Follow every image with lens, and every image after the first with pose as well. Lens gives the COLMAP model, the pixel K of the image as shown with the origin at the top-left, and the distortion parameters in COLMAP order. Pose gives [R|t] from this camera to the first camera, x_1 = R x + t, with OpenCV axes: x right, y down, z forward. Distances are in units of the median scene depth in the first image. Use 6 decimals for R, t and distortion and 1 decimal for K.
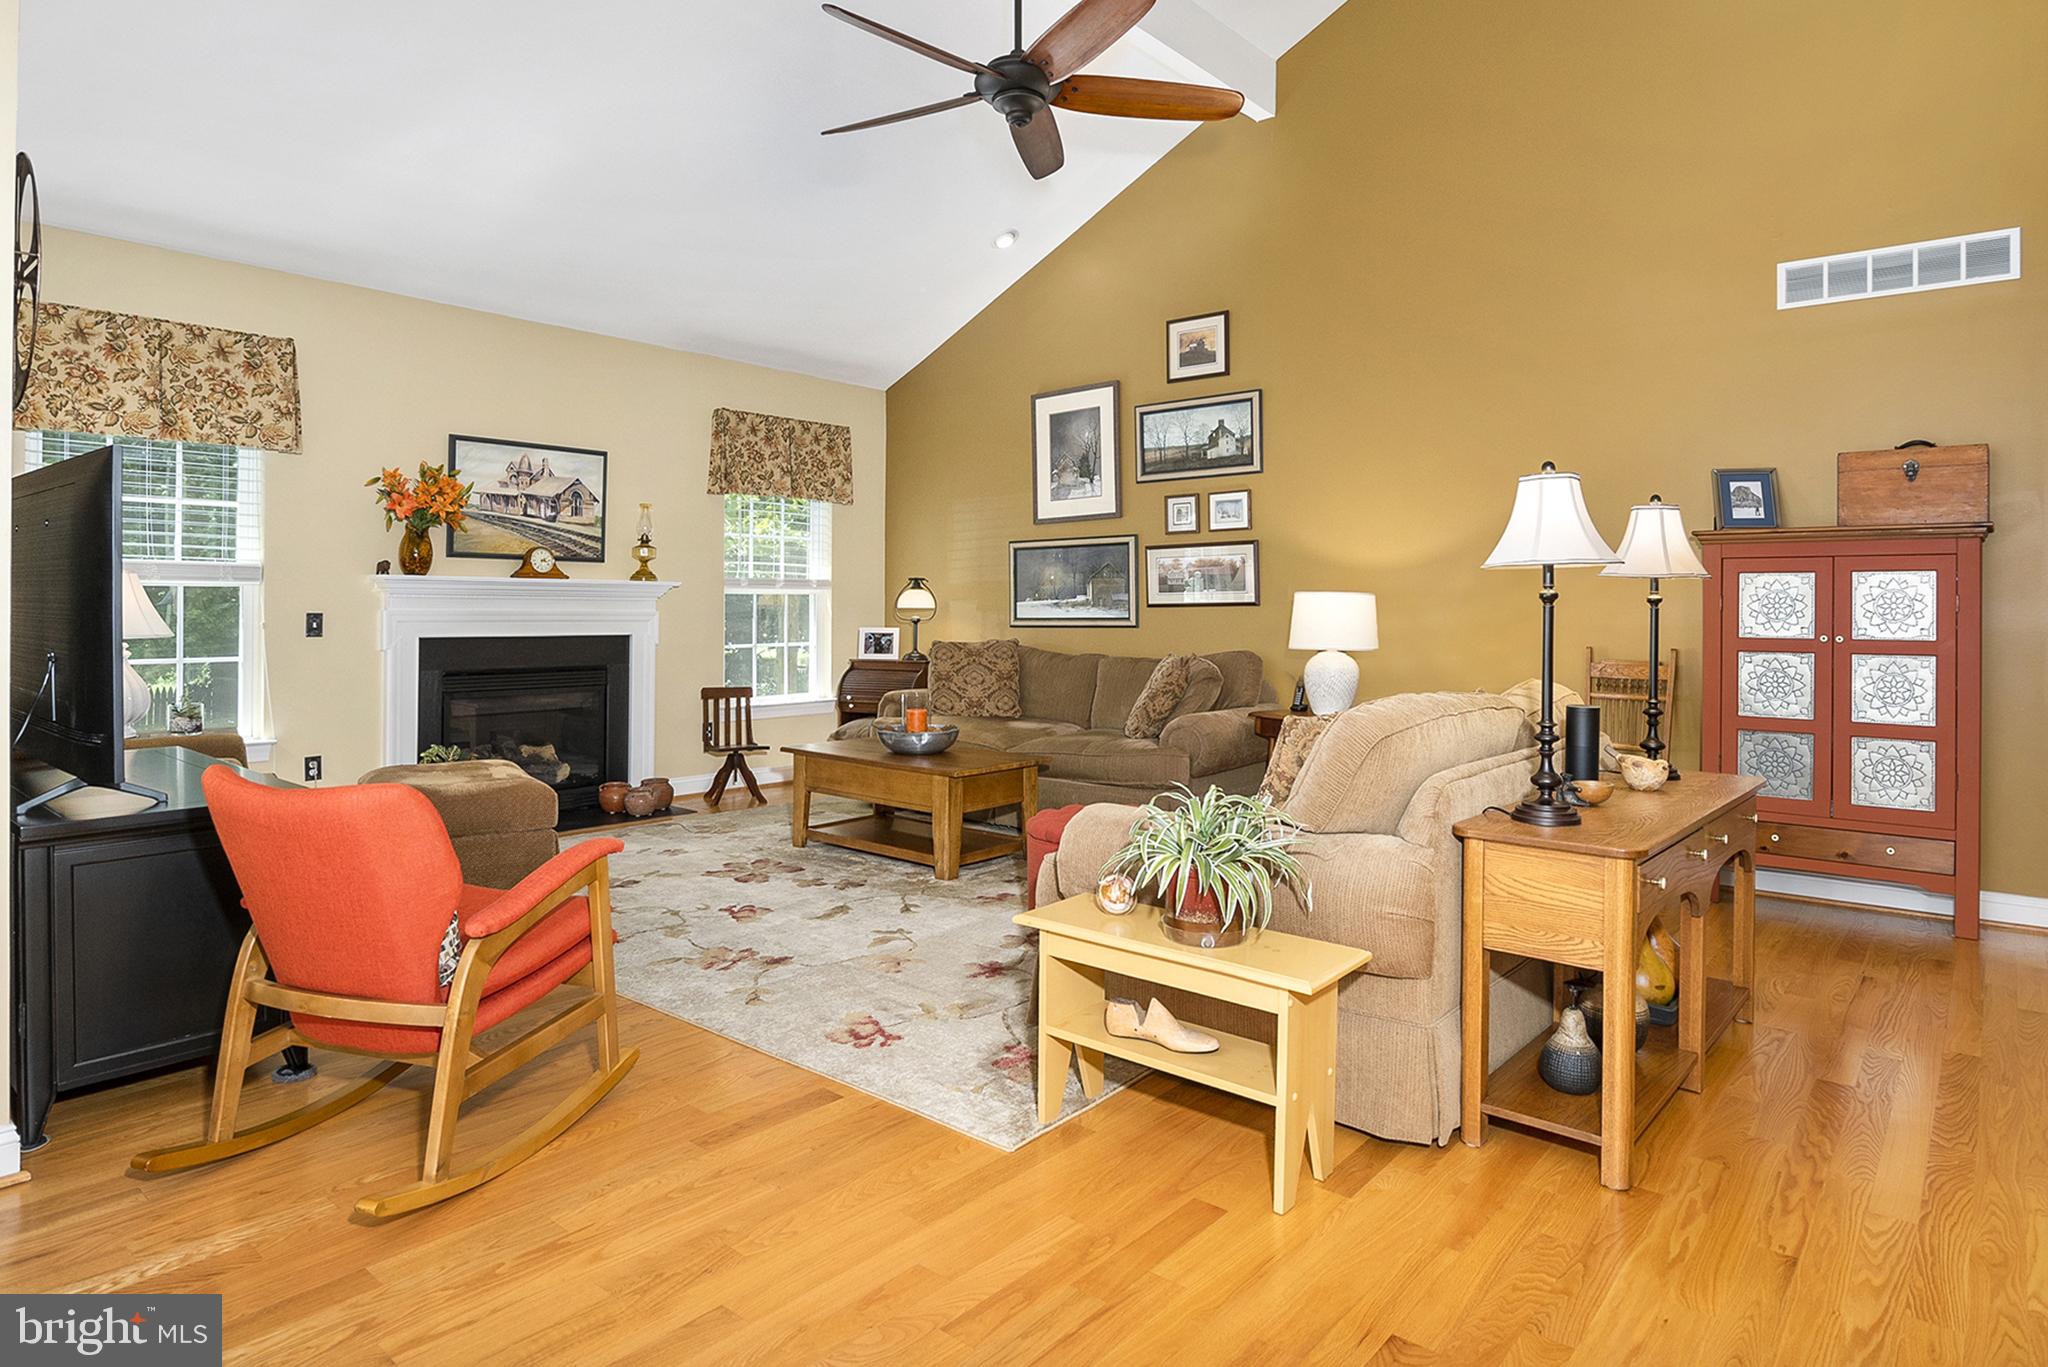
lens RADIAL K [[1171.9, 0, 1038.3], [0, 1171.9, 568.6], [0, 0, 1]] dist [-0.017474, -0.001050]
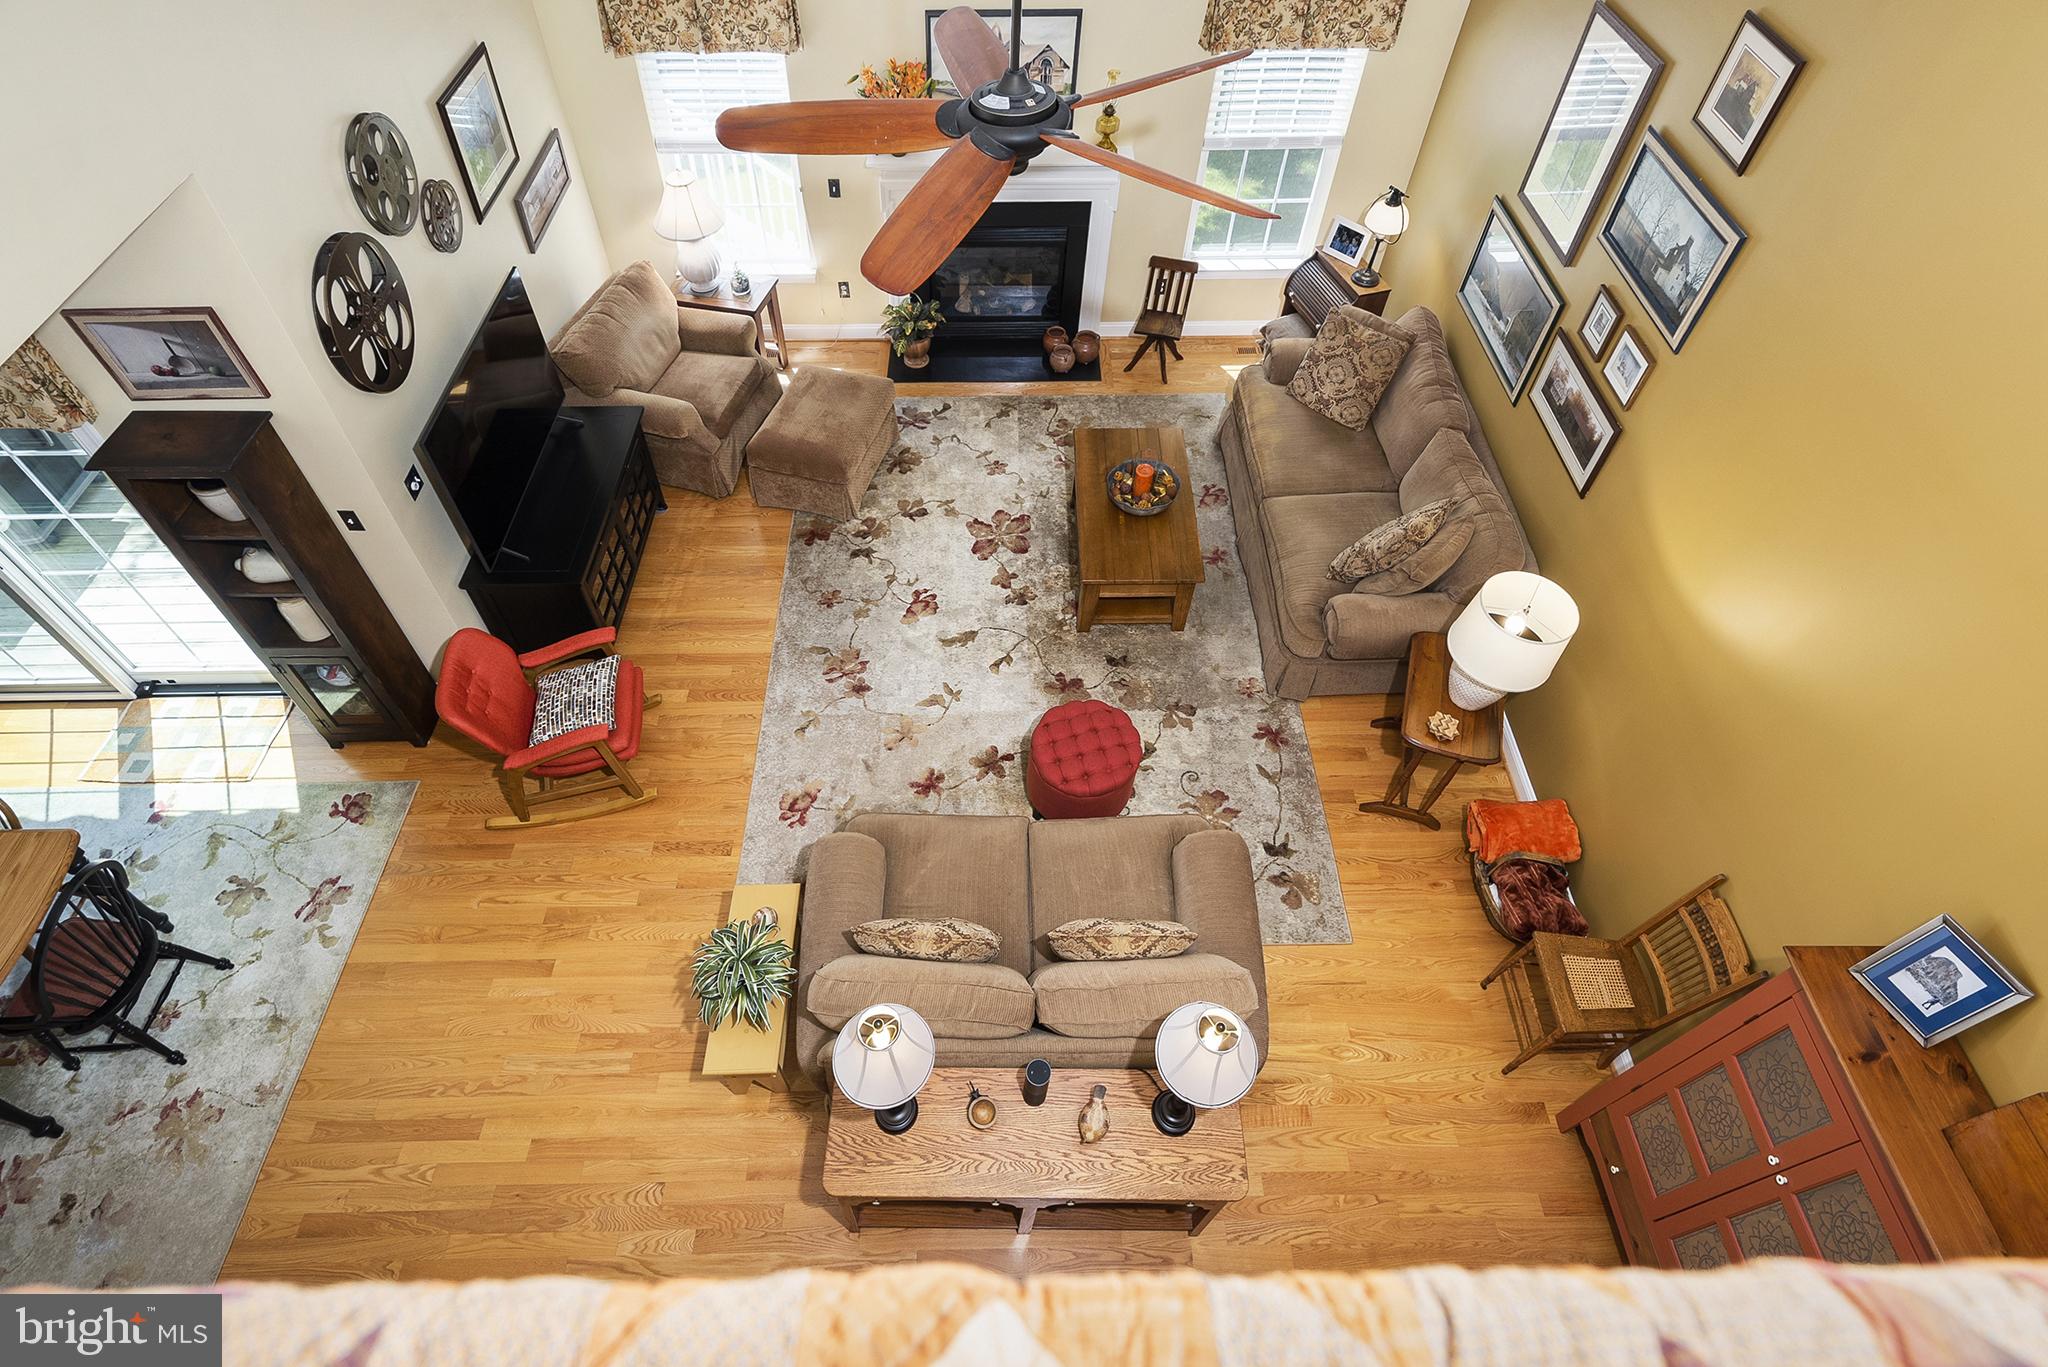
lens RADIAL K [[1033.5, 0, 996.1], [0, 1033.5, 641.2], [0, 0, 1]] dist [-0.016603, -0.000403]
pose [[0.649799, 0.574677, -0.497501, 0.326623], [0.042624, 0.625937, 0.778708, -0.463095], [0.758910, -0.527209, 0.382238, 0.364378]]
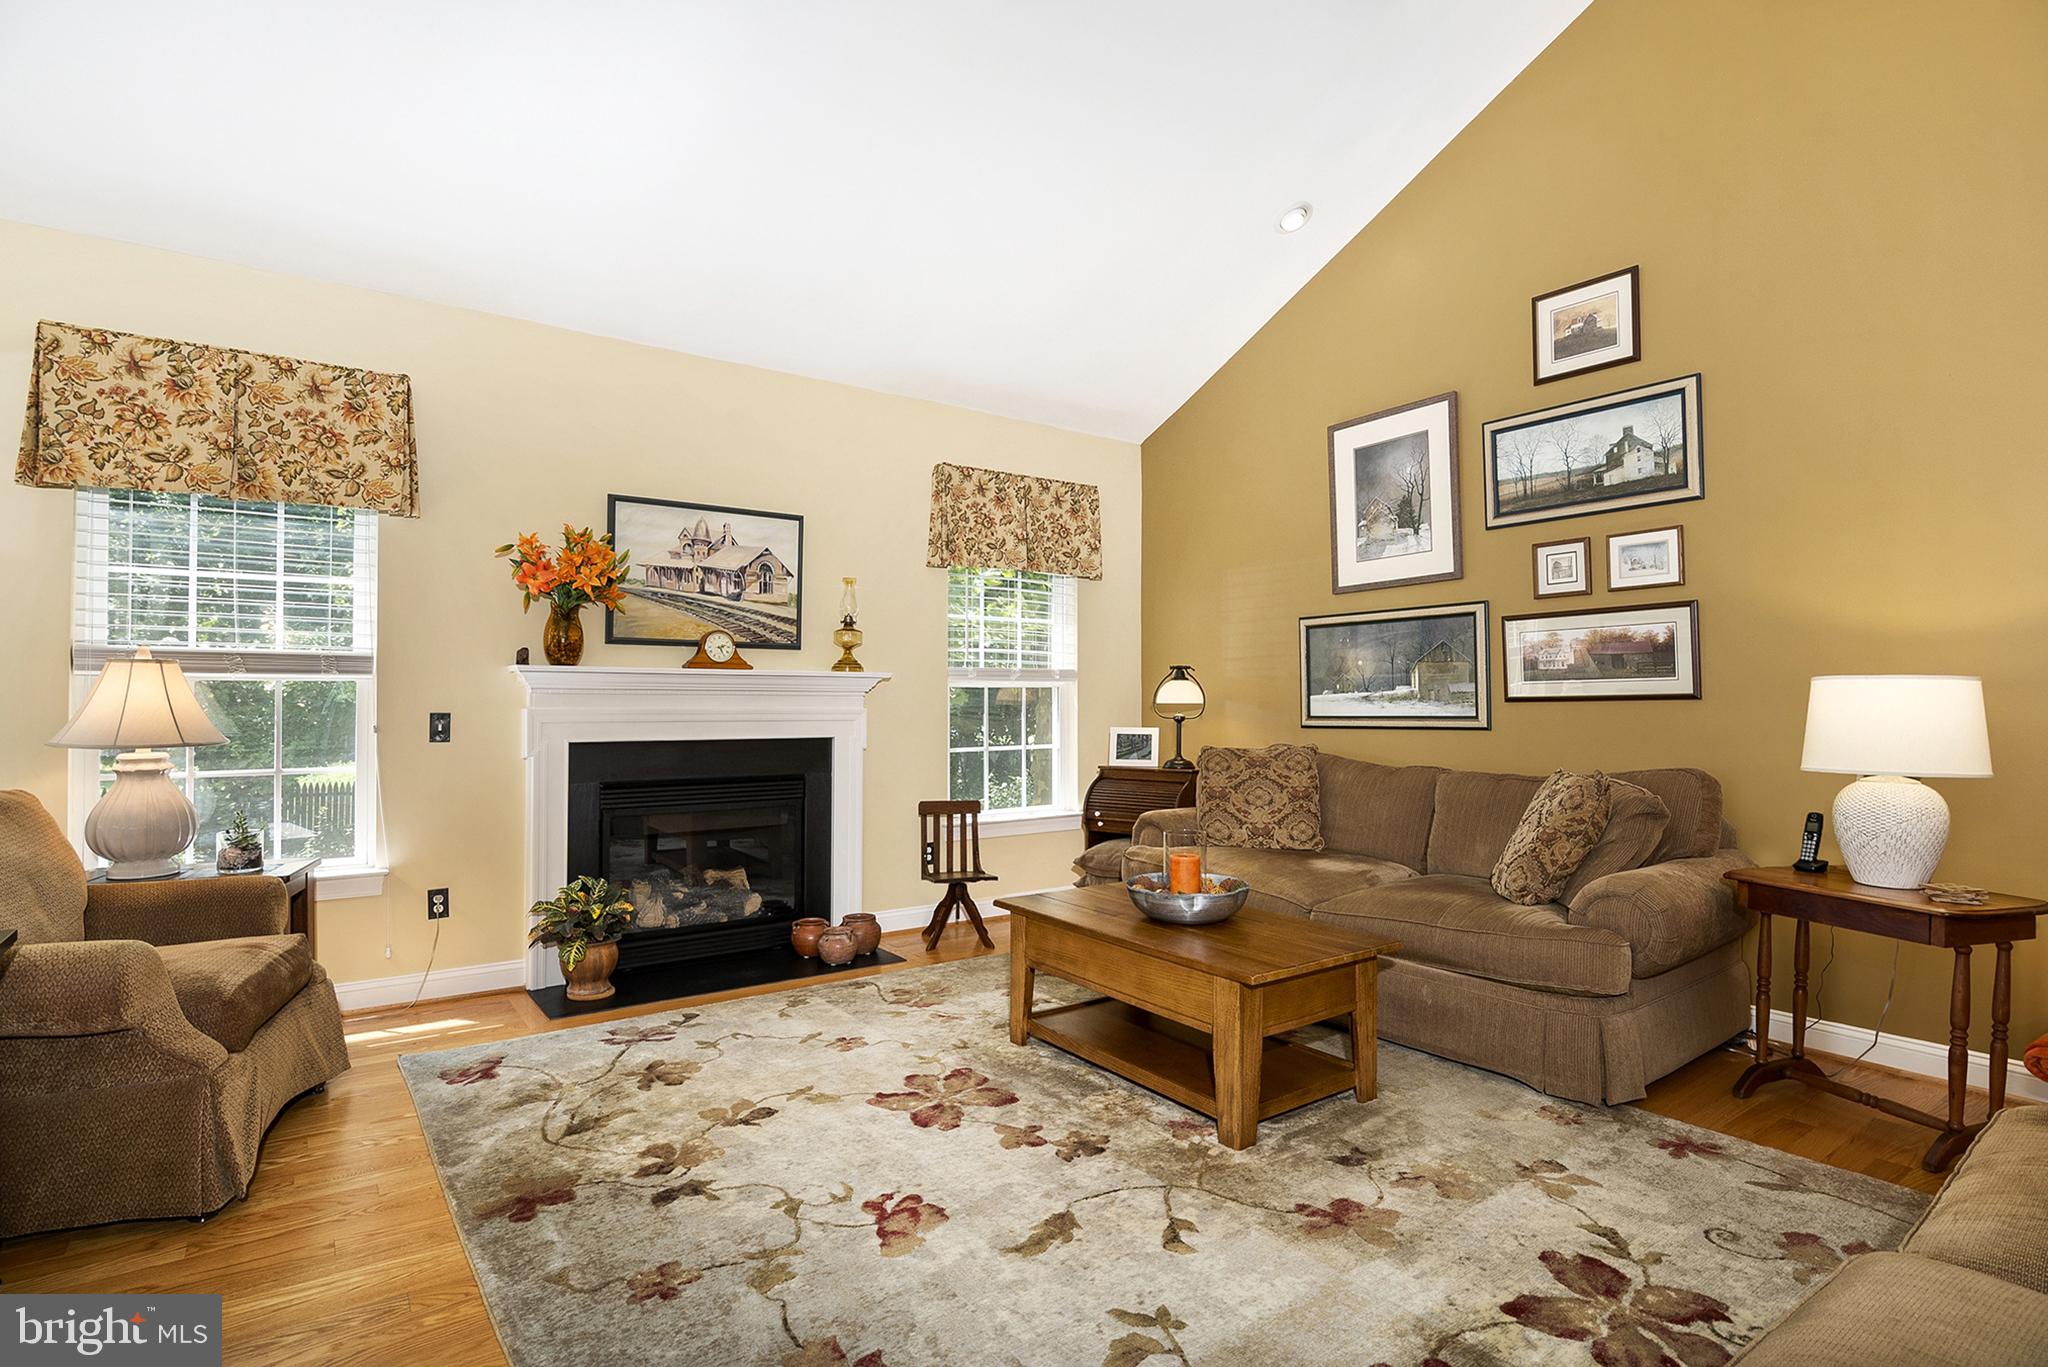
lens RADIAL K [[1033.5, 0, 1045.5], [0, 1033.5, 703.2], [0, 0, 1]] dist [-0.016603, -0.000403]
pose [[0.974170, -0.002575, -0.225803, -0.040332], [0.010582, 0.999357, 0.034257, 0.009862], [0.225569, -0.035762, 0.973571, 0.343398]]
